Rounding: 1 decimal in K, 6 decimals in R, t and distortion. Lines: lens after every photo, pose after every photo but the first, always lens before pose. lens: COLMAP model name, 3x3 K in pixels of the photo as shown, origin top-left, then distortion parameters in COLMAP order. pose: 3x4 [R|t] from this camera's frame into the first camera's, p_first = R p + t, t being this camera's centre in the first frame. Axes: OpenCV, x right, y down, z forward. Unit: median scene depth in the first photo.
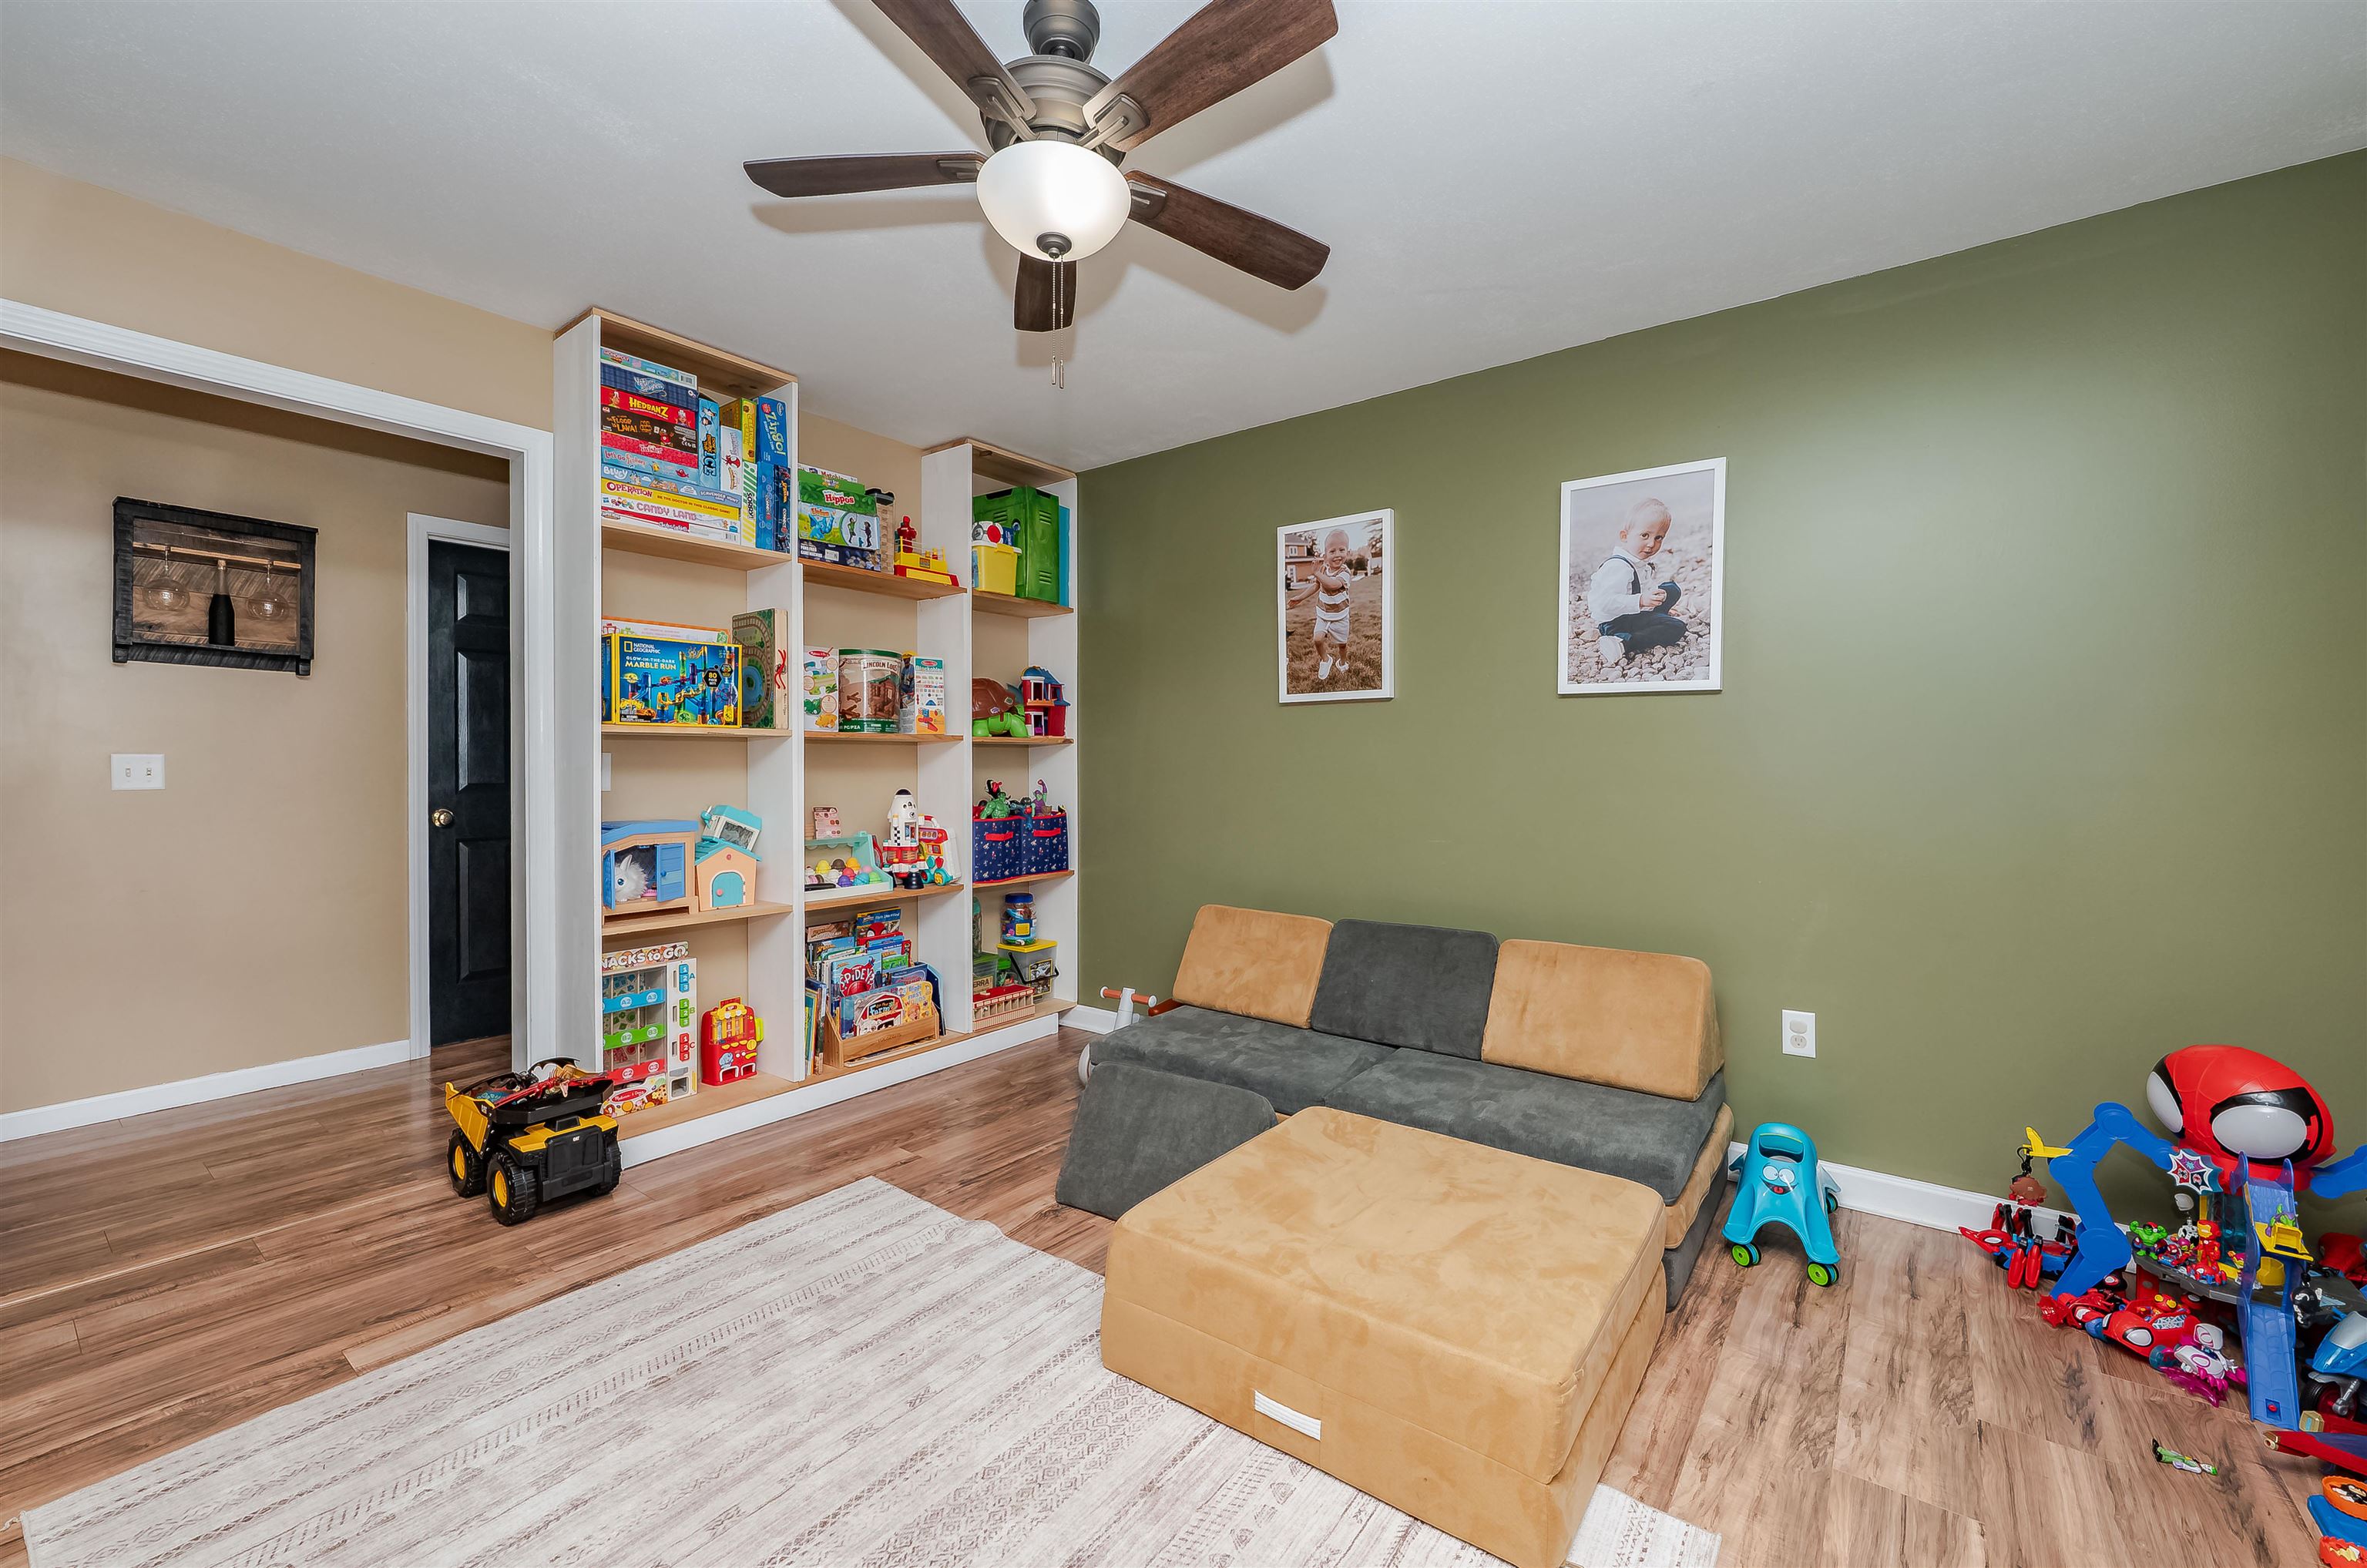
lens RADIAL K [[965.7, 0, 1184.7], [0, 965.7, 748.1], [0, 0, 1]] dist [-0.000261, -0.000017]
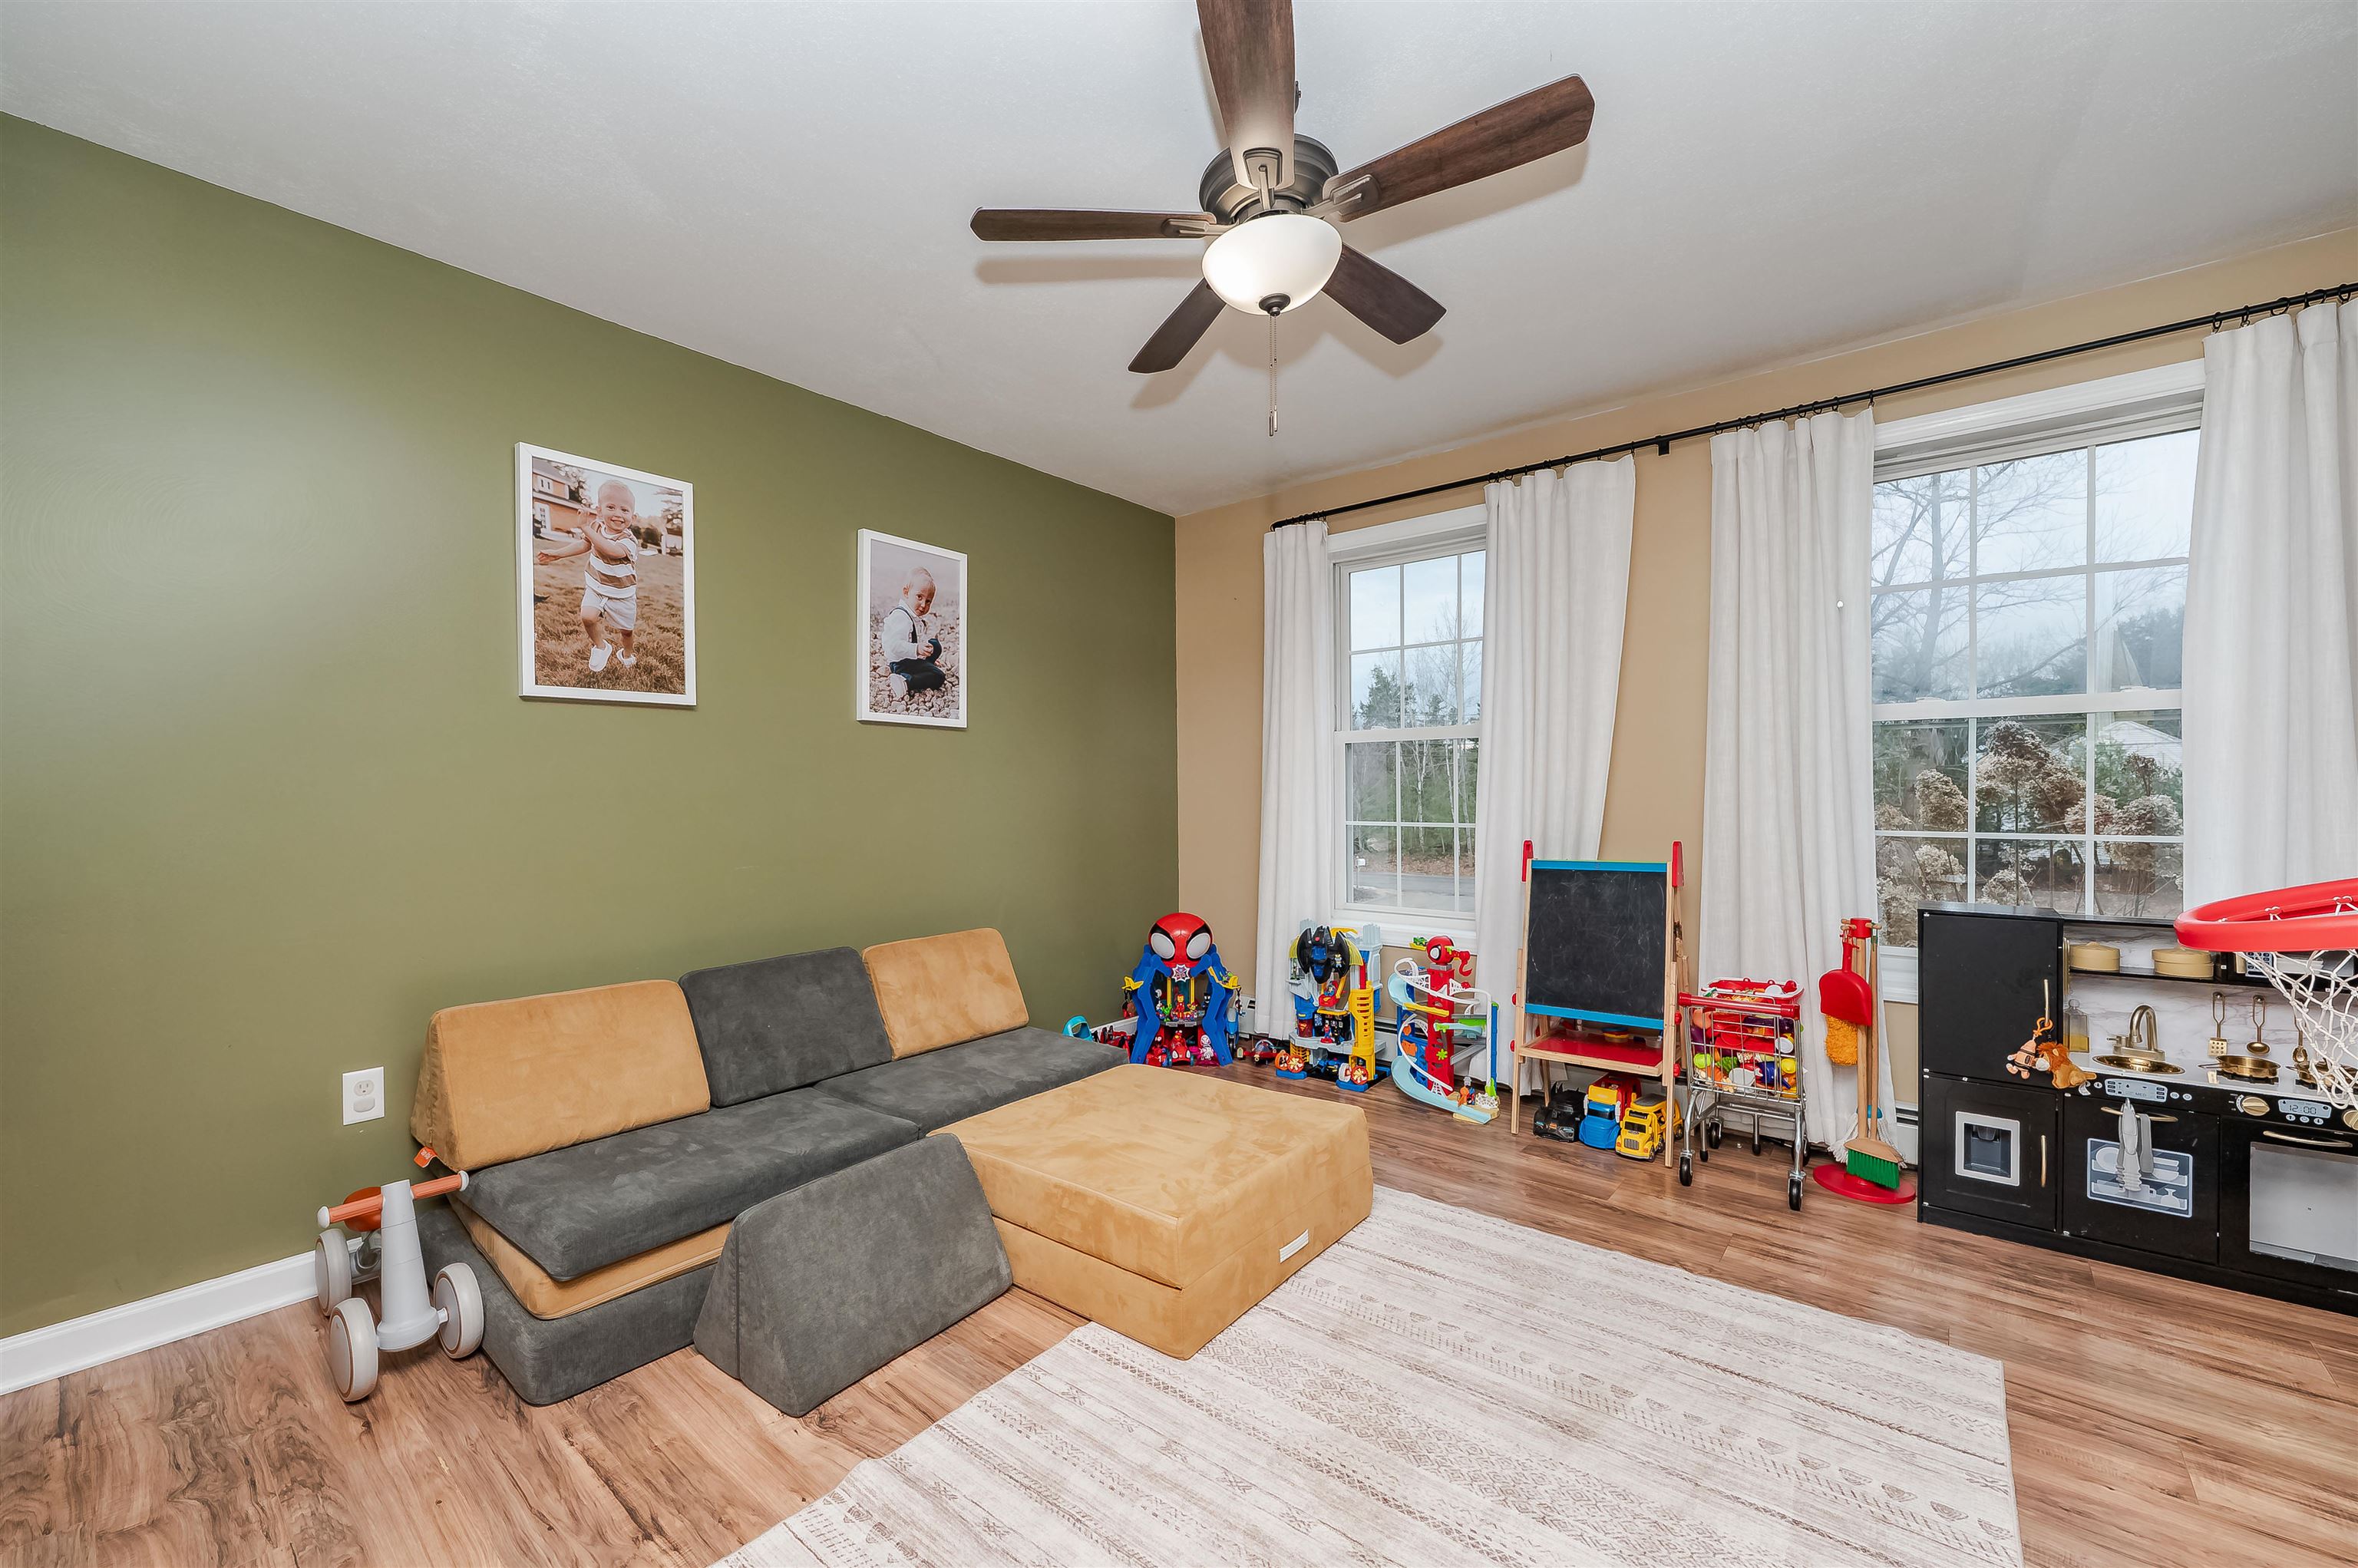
lens RADIAL K [[940.0, 0, 1179.0], [0, 940.0, 784.0], [0, 0, 1]] dist [0.000198, -0.000016]
pose [[0.034600, 0.010790, 0.999343, -0.594616], [-0.002058, 0.999940, -0.010726, 0.024597], [-0.999399, -0.001685, 0.034620, 0.537453]]
